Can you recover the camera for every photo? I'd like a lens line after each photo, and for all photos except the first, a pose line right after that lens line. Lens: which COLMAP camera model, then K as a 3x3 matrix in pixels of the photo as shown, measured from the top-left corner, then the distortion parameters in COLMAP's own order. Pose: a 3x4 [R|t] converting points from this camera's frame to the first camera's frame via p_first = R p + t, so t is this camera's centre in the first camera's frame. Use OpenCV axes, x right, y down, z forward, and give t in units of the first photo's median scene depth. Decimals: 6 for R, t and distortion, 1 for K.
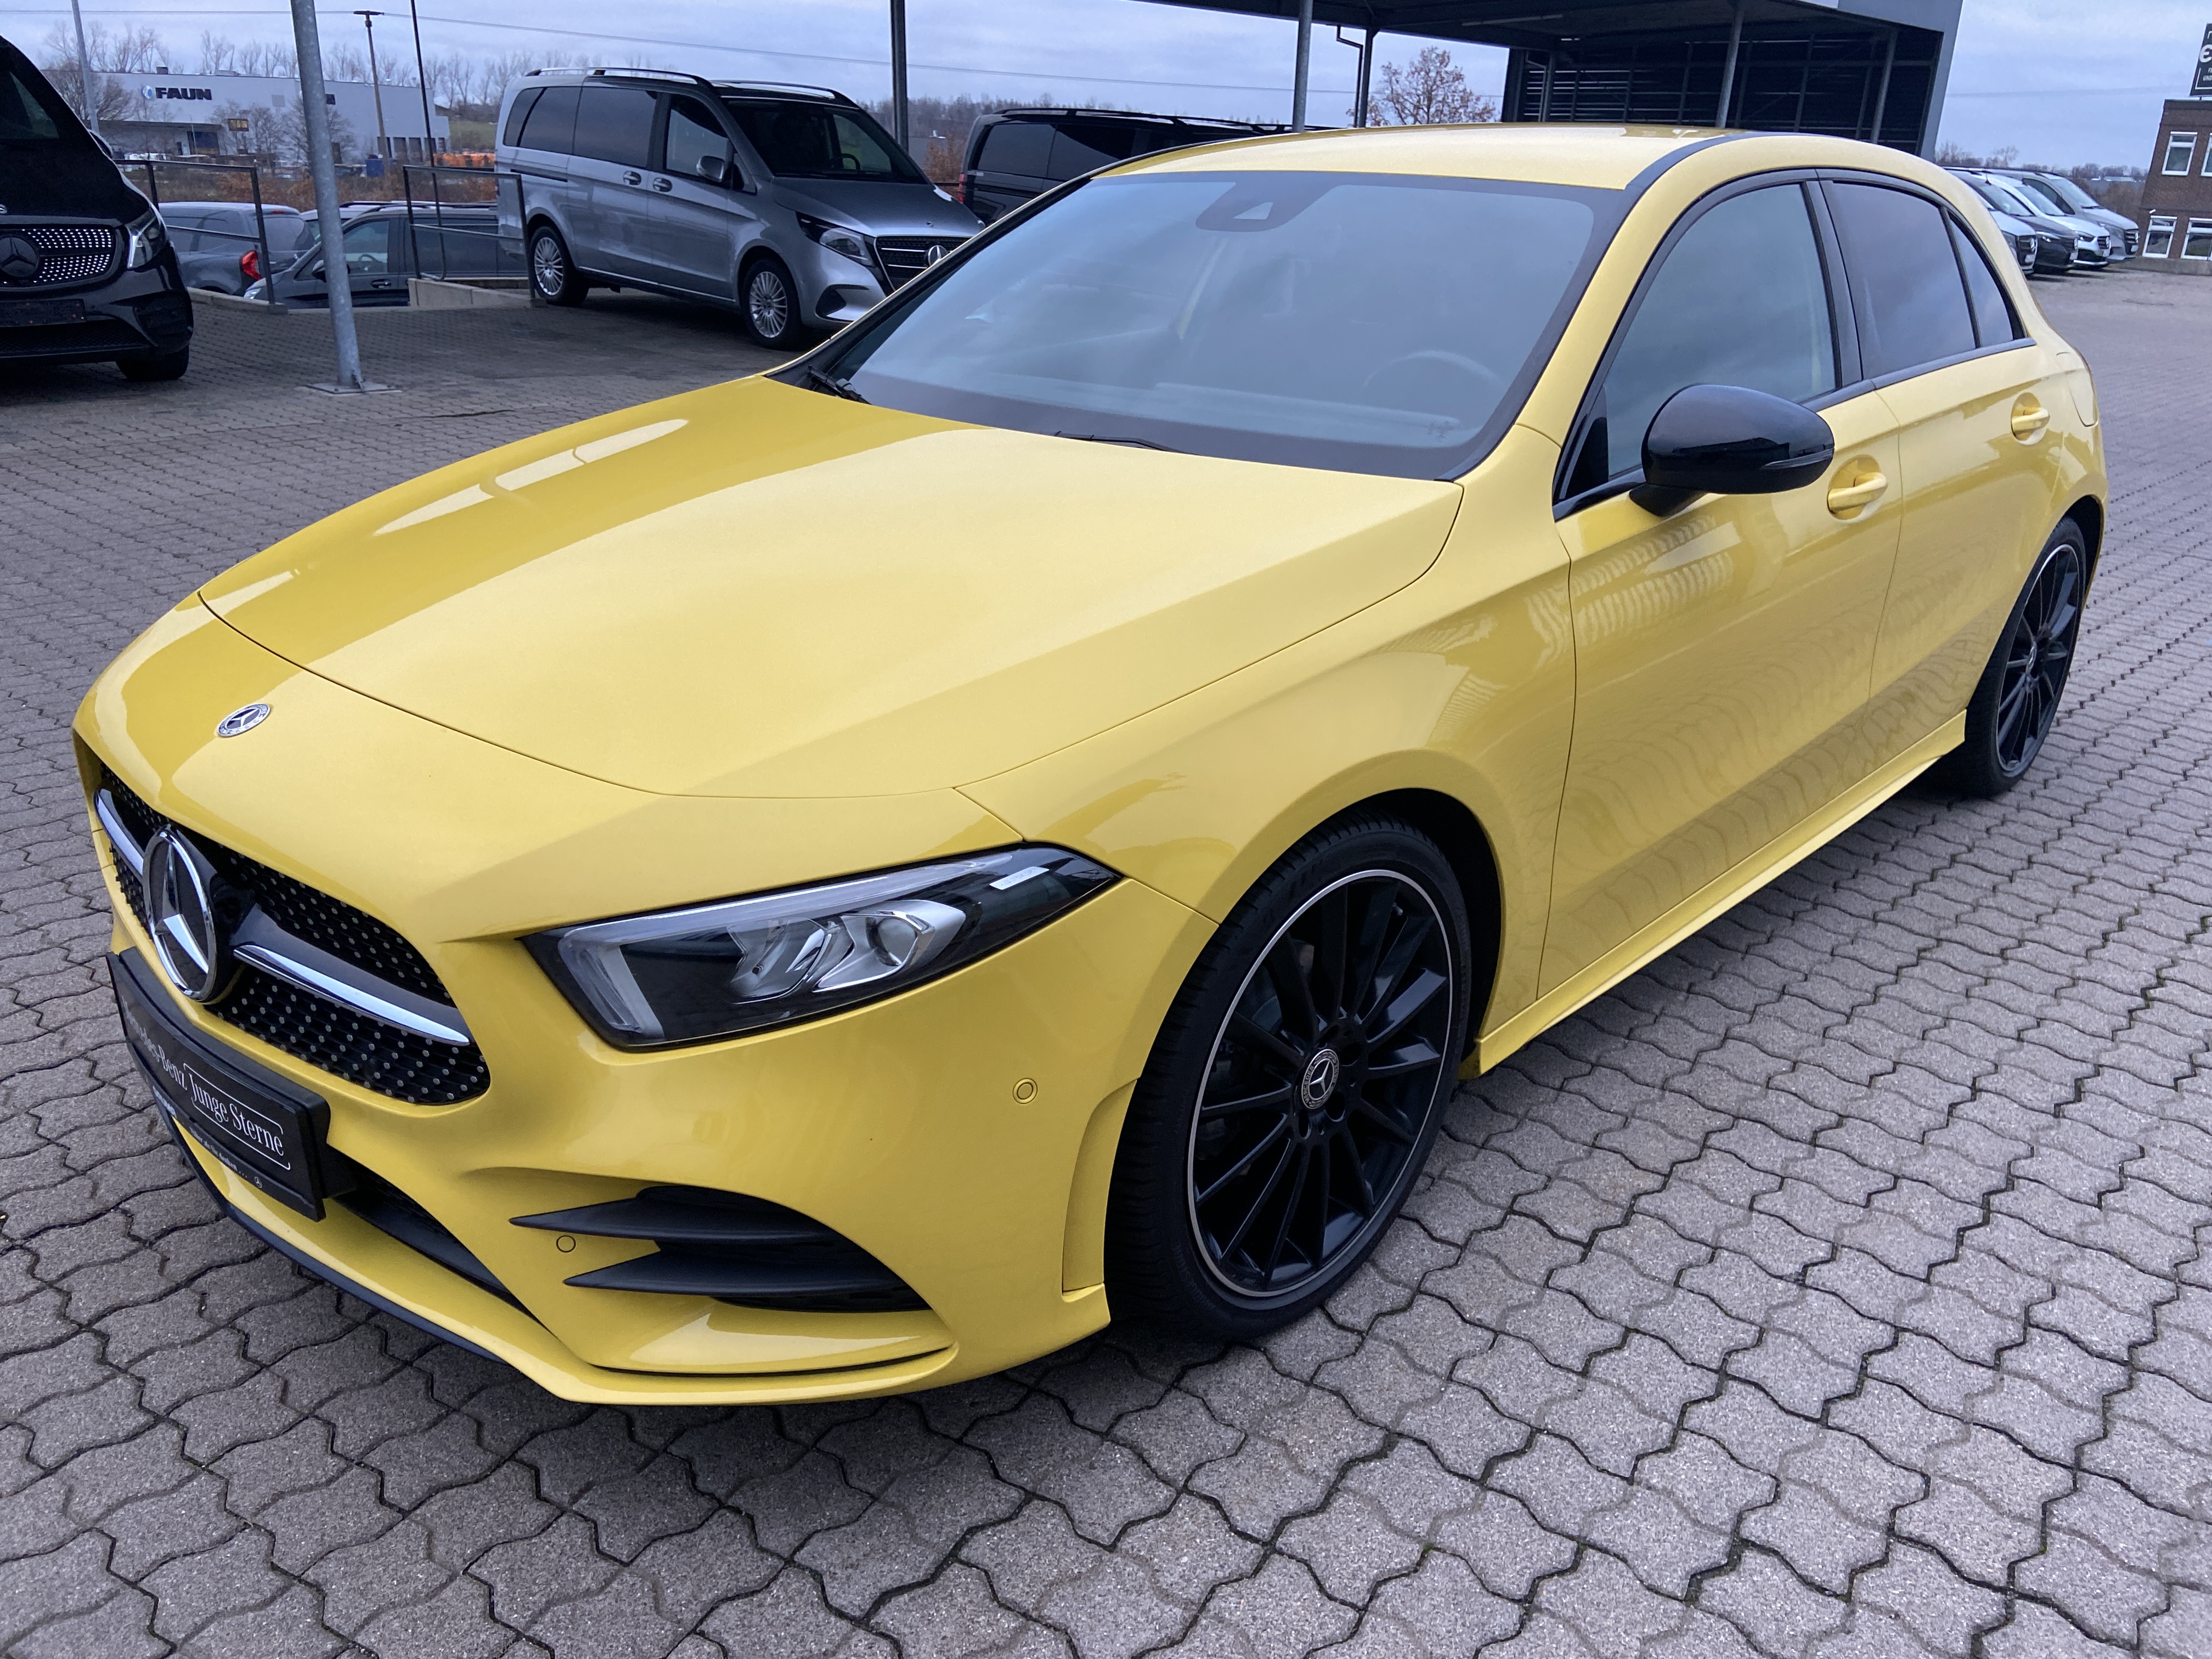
lens RADIAL K [[1676.9, 0, 1111.9], [0, 1676.9, 783.0], [0, 0, 1]] dist [0.112636, -0.141701]
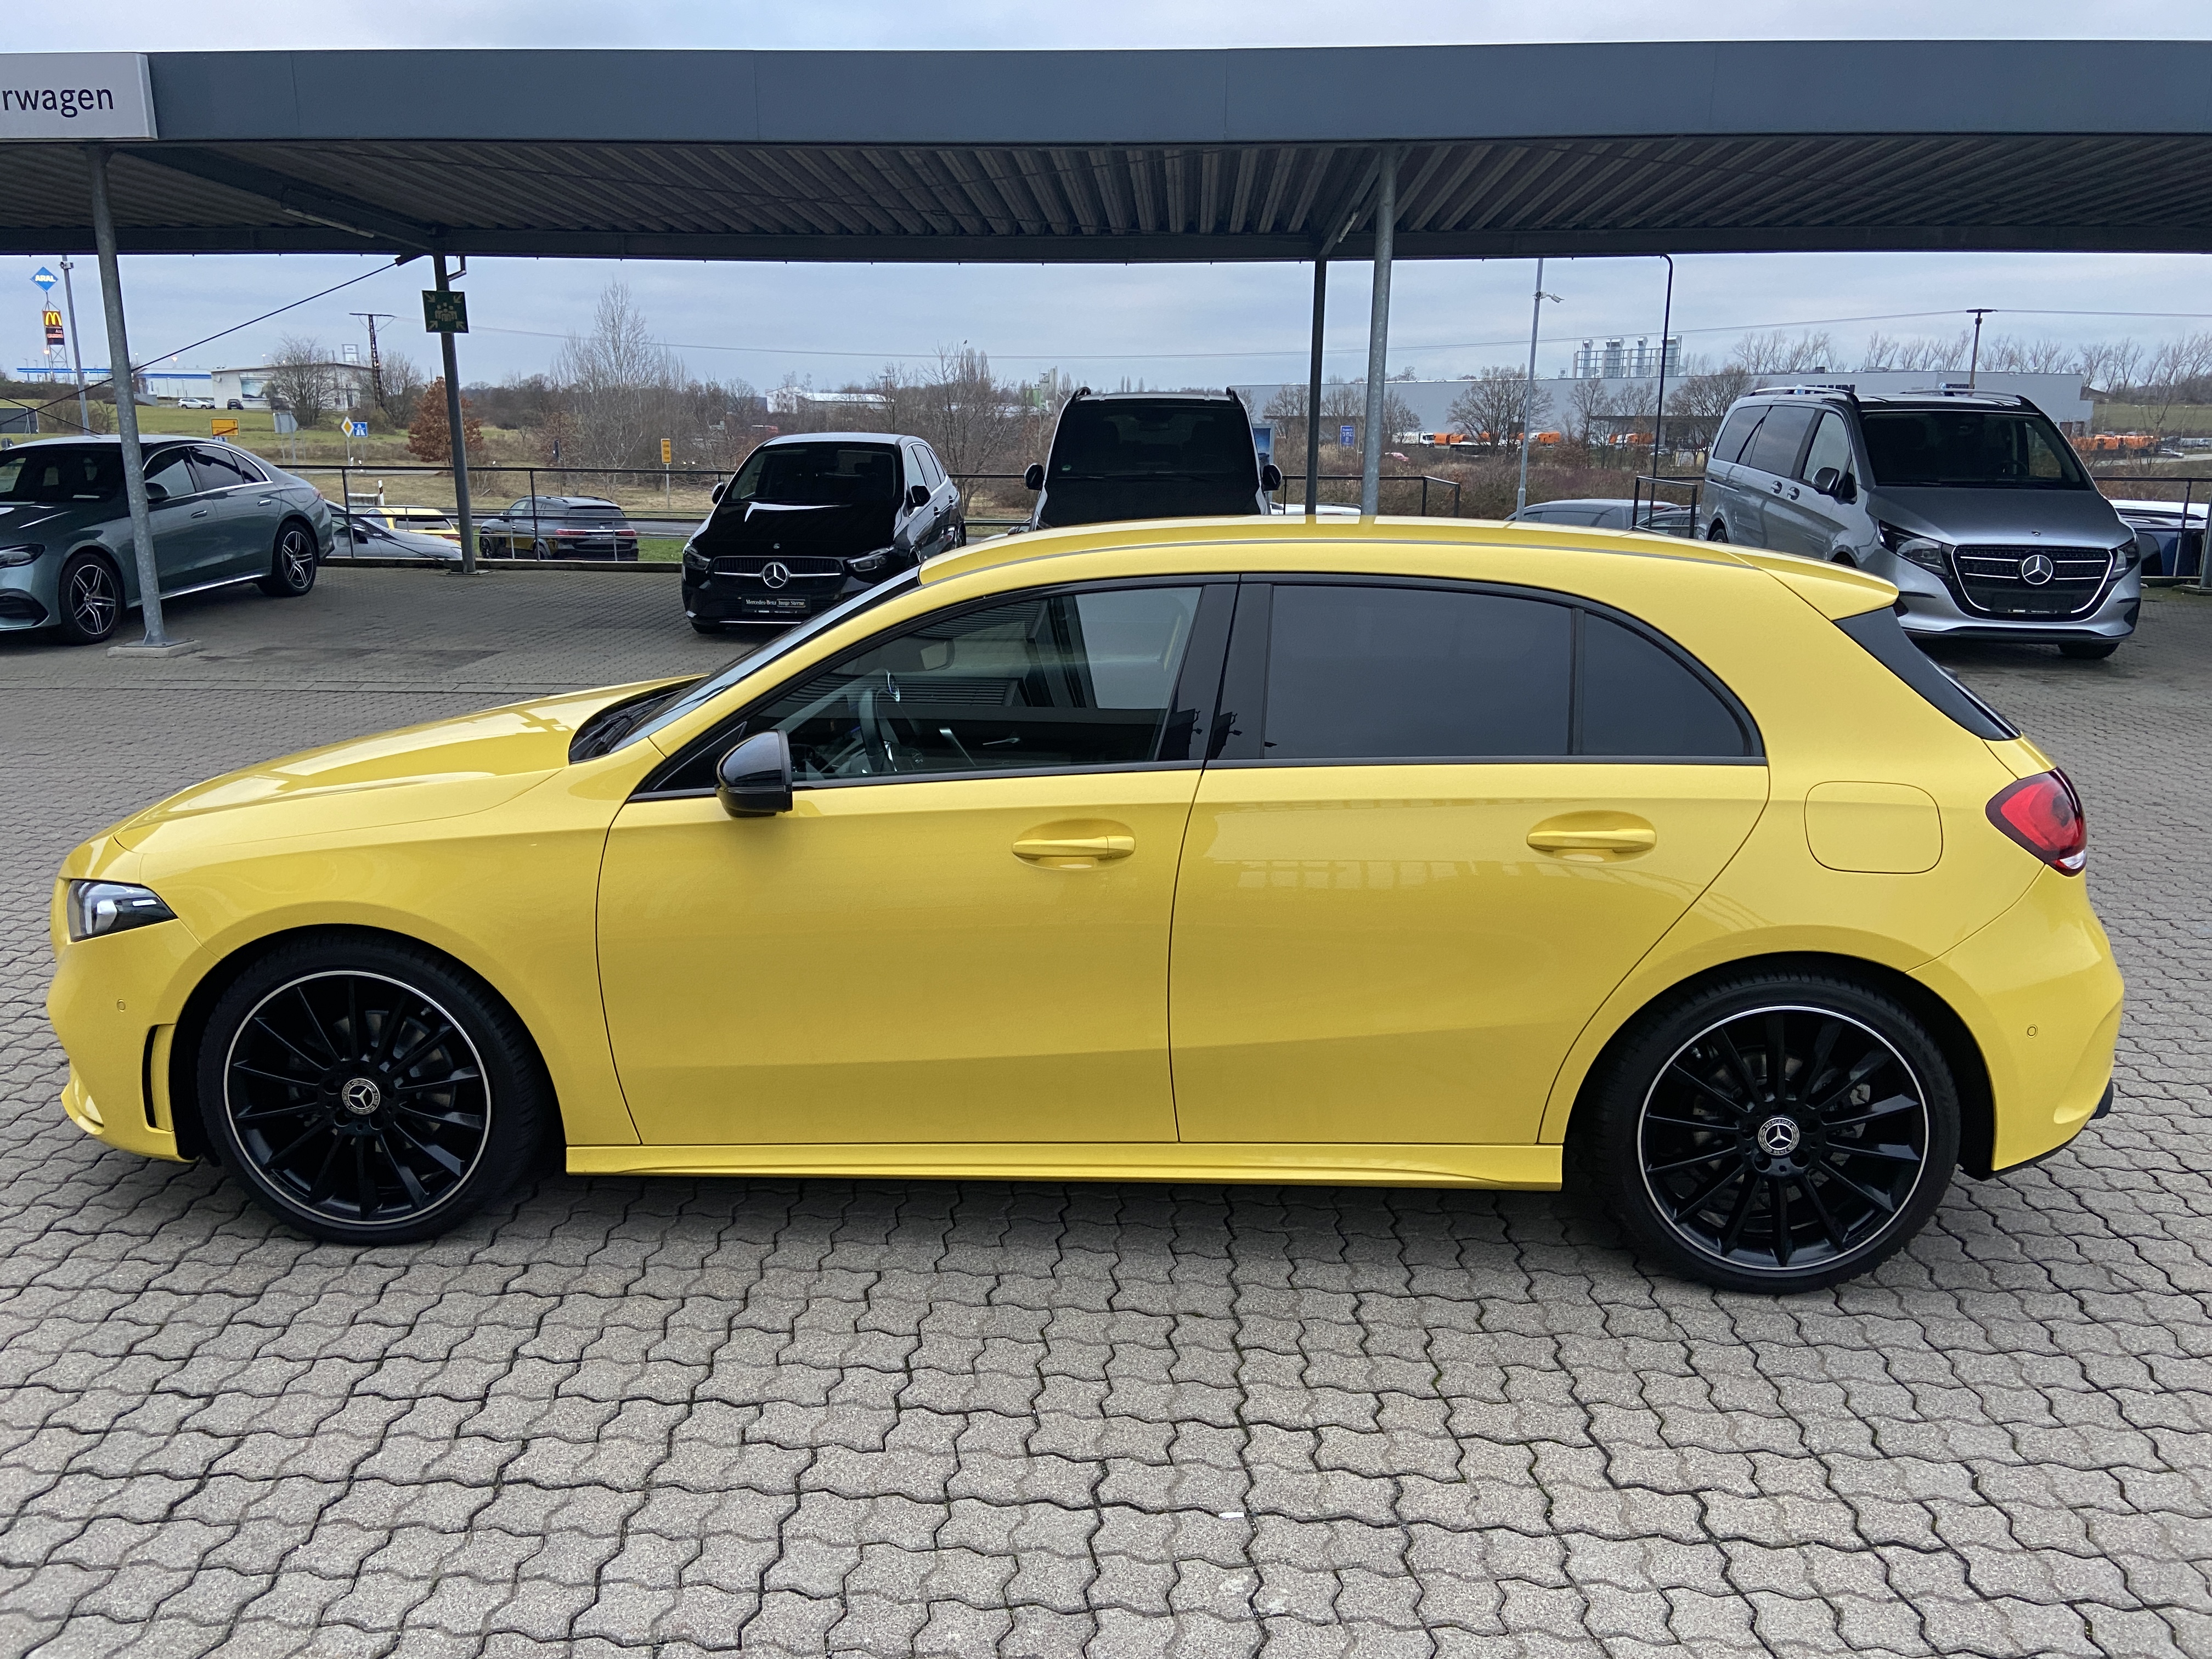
lens RADIAL K [[1657.0, 0, 1095.8], [0, 1657.0, 830.1], [0, 0, 1]] dist [0.117078, -0.151110]
pose [[0.633143, 0.159300, -0.757465, 0.295743], [-0.252492, 0.967570, -0.007563, -0.040698], [0.731696, 0.196042, 0.652831, 0.065767]]
